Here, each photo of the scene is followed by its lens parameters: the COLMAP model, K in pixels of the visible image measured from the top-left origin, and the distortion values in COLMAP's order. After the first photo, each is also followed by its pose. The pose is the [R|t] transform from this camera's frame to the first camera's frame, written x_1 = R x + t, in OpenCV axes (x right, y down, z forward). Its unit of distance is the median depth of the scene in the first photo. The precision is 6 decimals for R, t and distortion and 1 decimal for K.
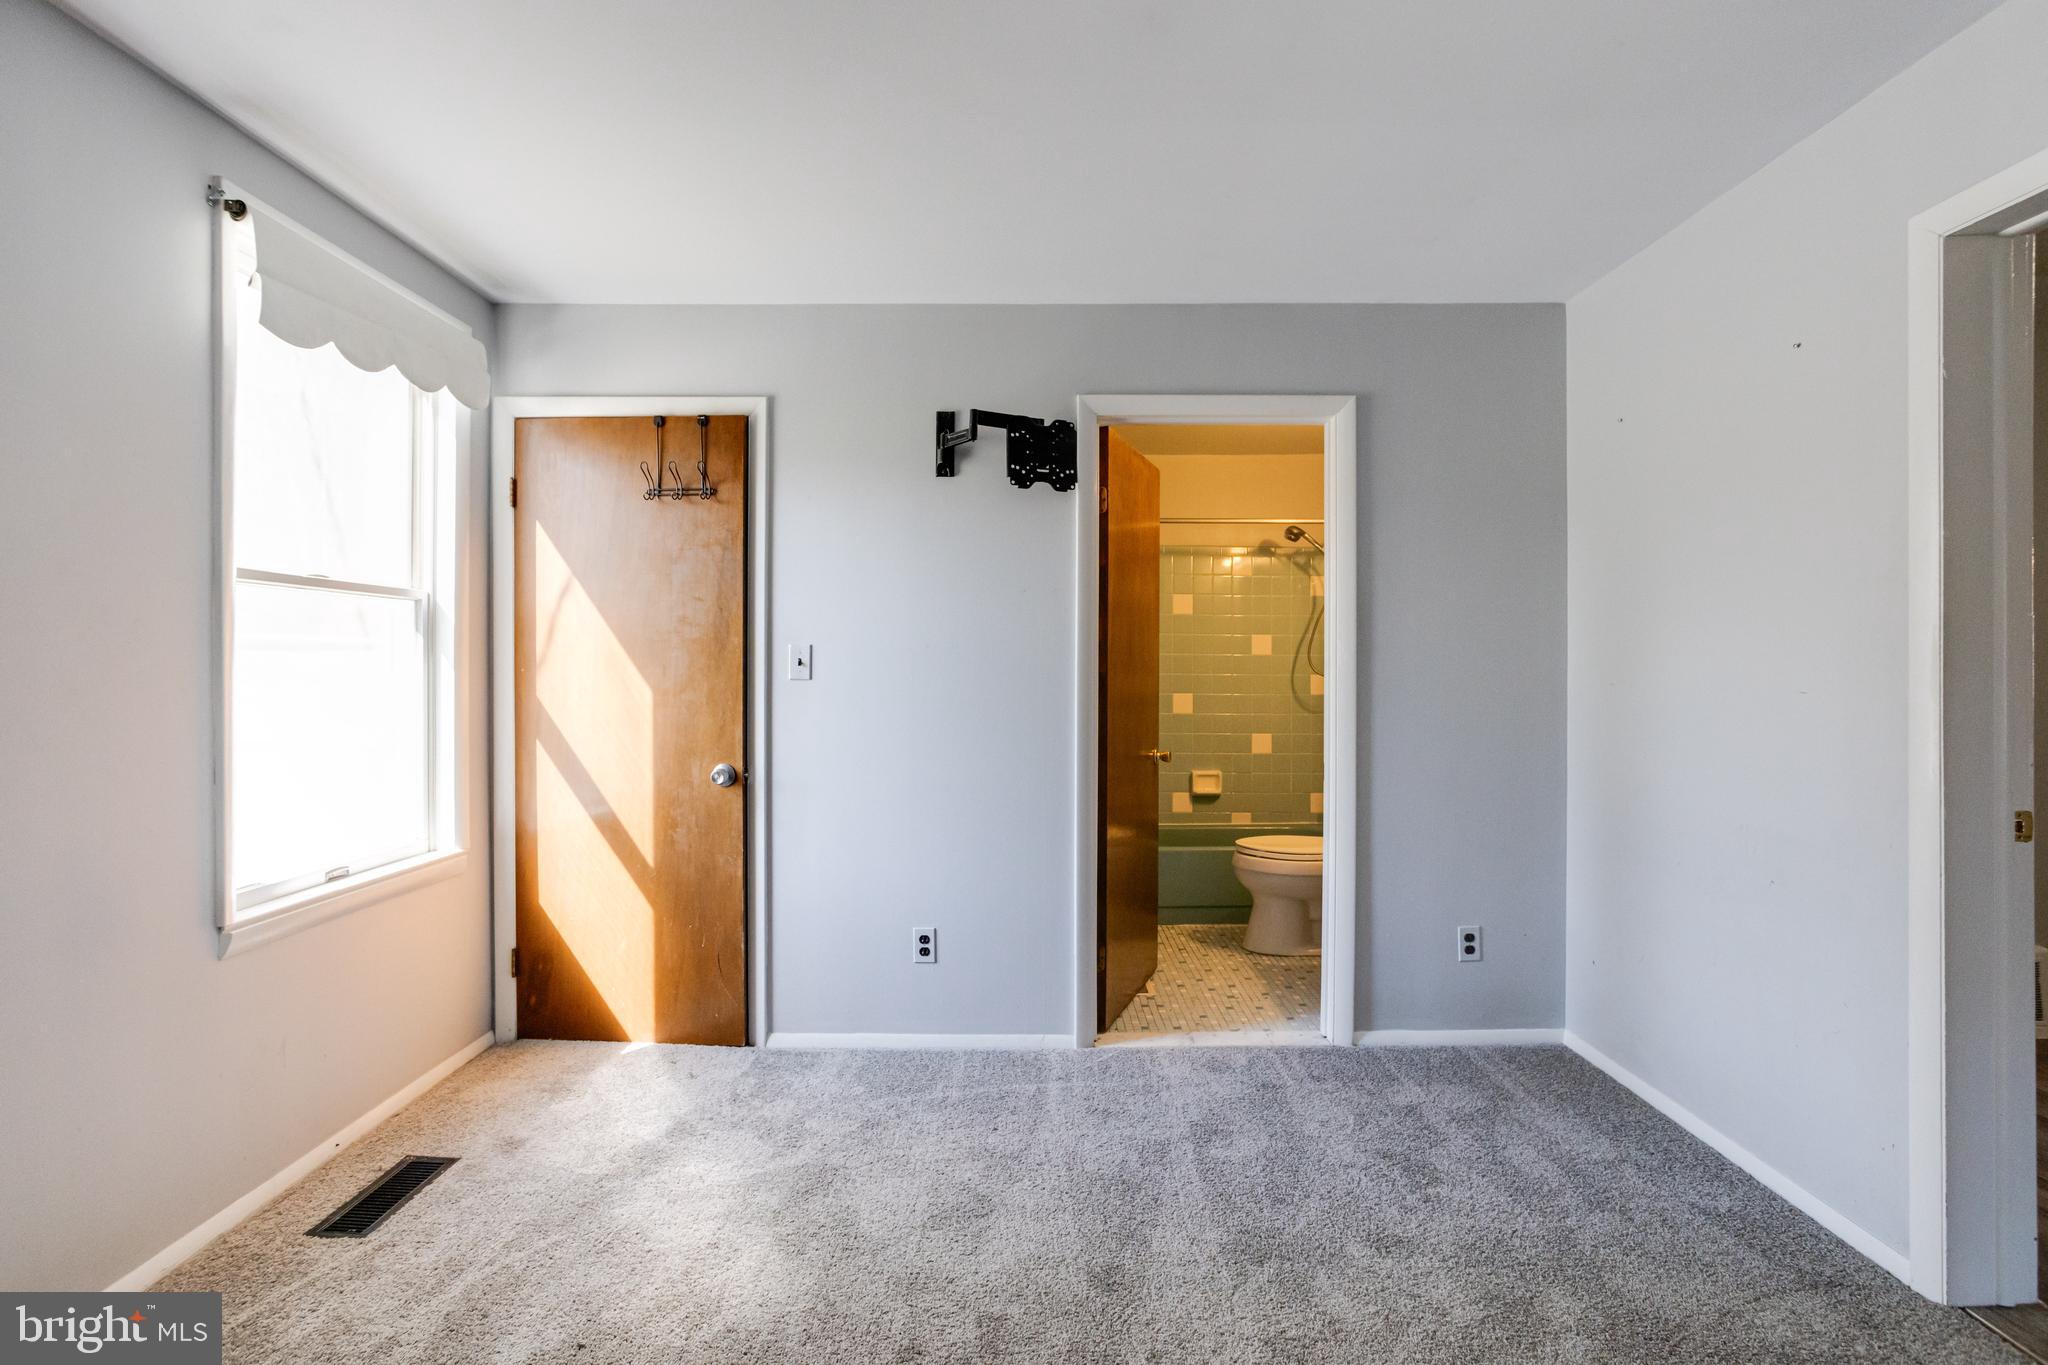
lens RADIAL K [[970.0, 0, 1026.4], [0, 970.0, 674.6], [0, 0, 1]] dist [-0.052612, 0.022021]
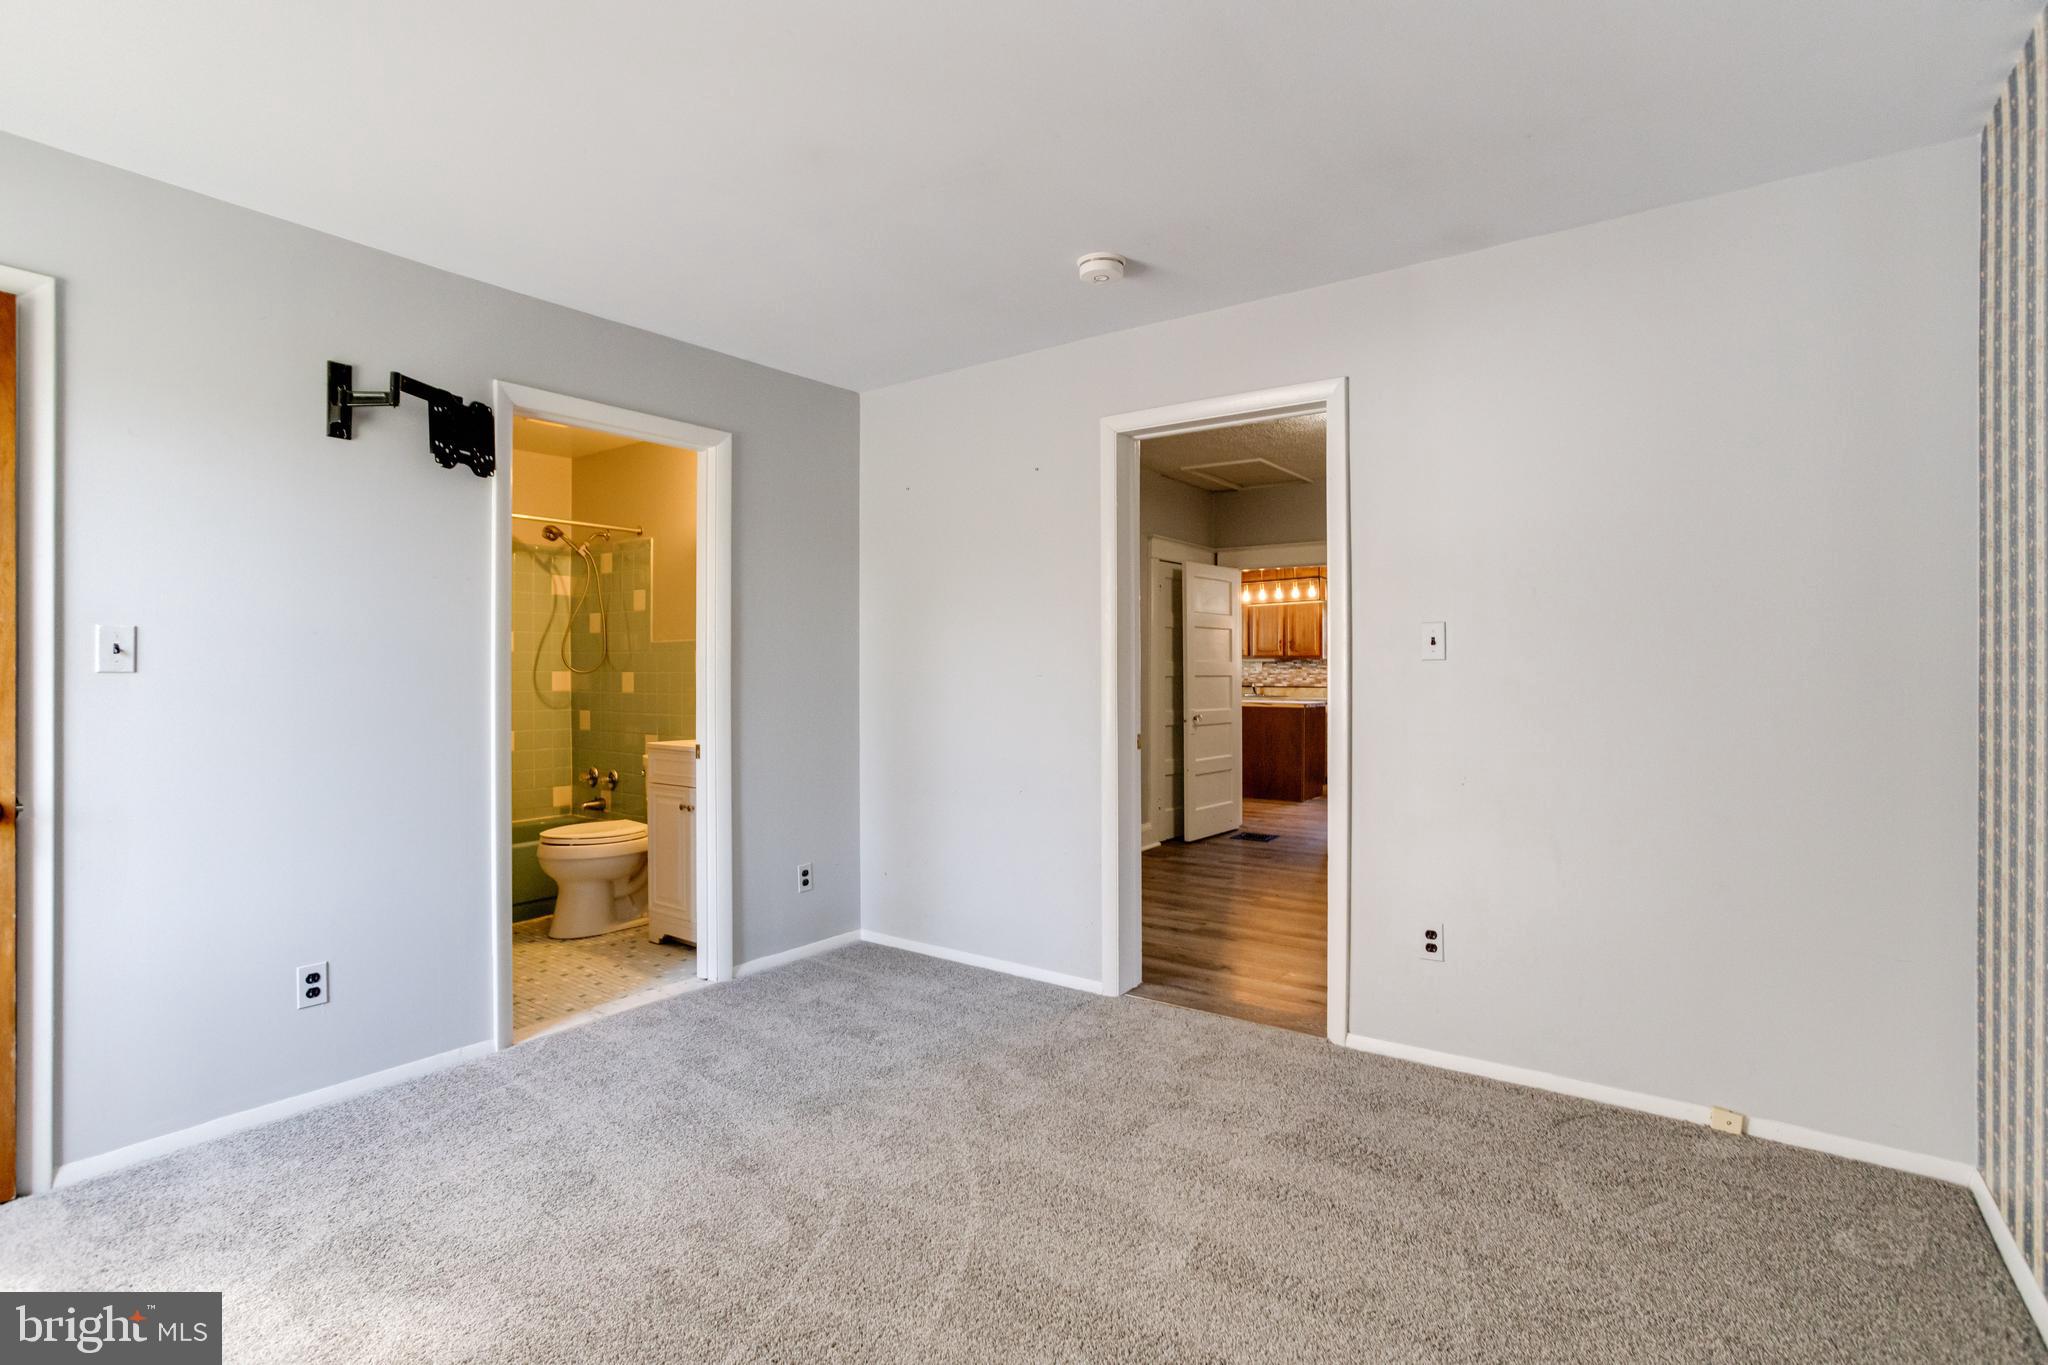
lens RADIAL K [[970.0, 0, 1026.4], [0, 970.0, 674.6], [0, 0, 1]] dist [-0.052612, 0.022021]
pose [[0.583041, -0.003703, 0.812434, -0.422691], [0.004814, 0.999988, 0.001103, 0.009468], [-0.812428, 0.003268, 0.583052, 0.005144]]
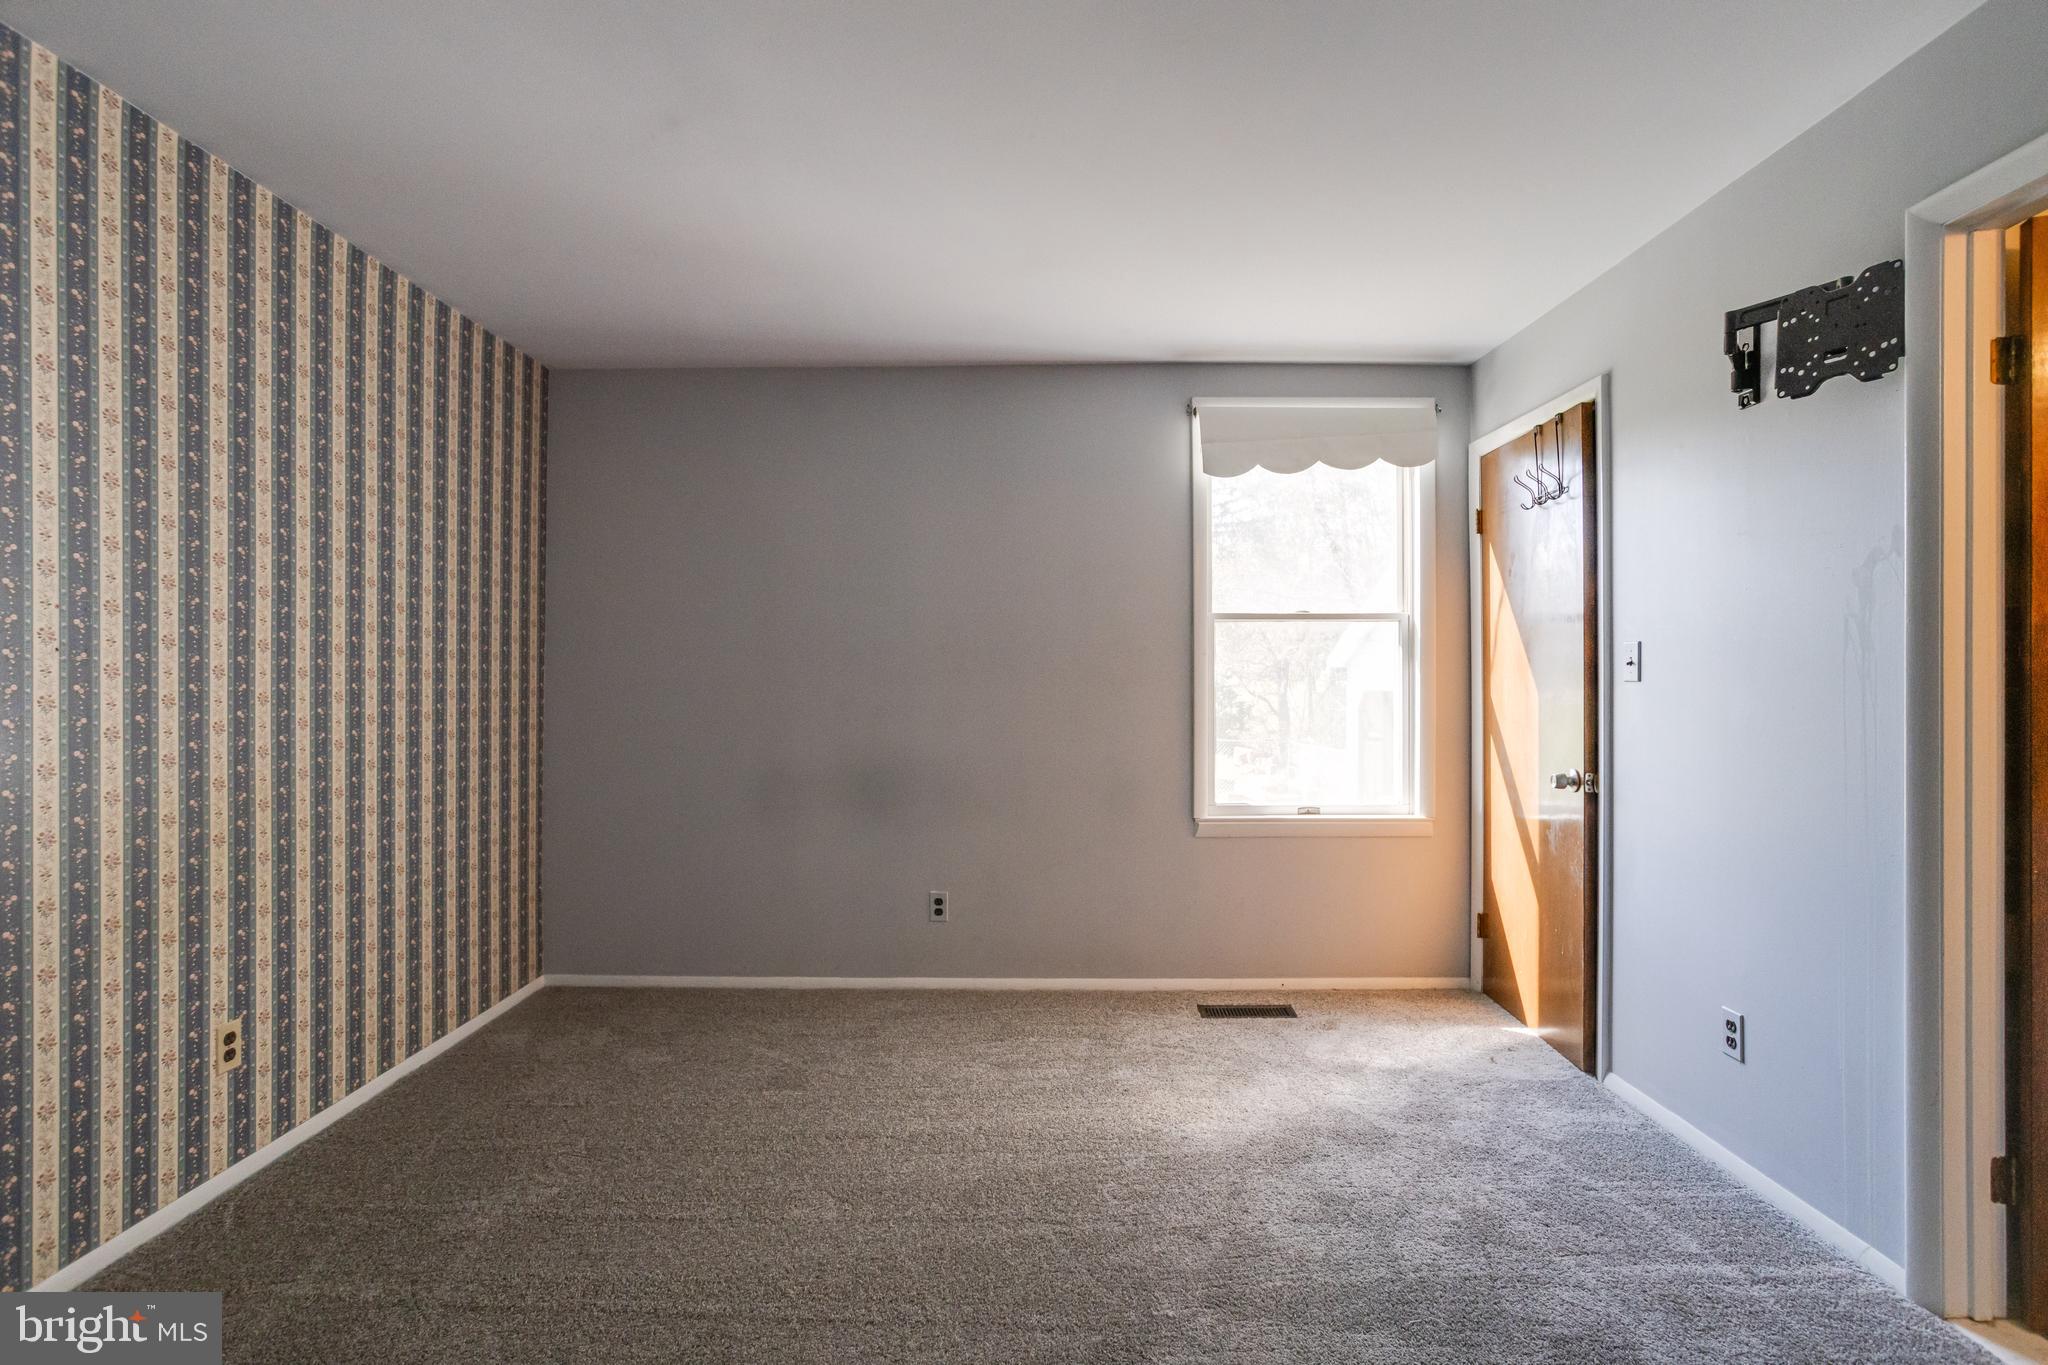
lens RADIAL K [[970.0, 0, 1026.4], [0, 970.0, 674.6], [0, 0, 1]] dist [-0.052612, 0.022021]
pose [[-0.002936, -0.008530, -0.999959, 0.648844], [-0.007303, 0.999937, -0.008508, 0.010515], [0.999969, 0.007278, -0.002998, 0.458931]]
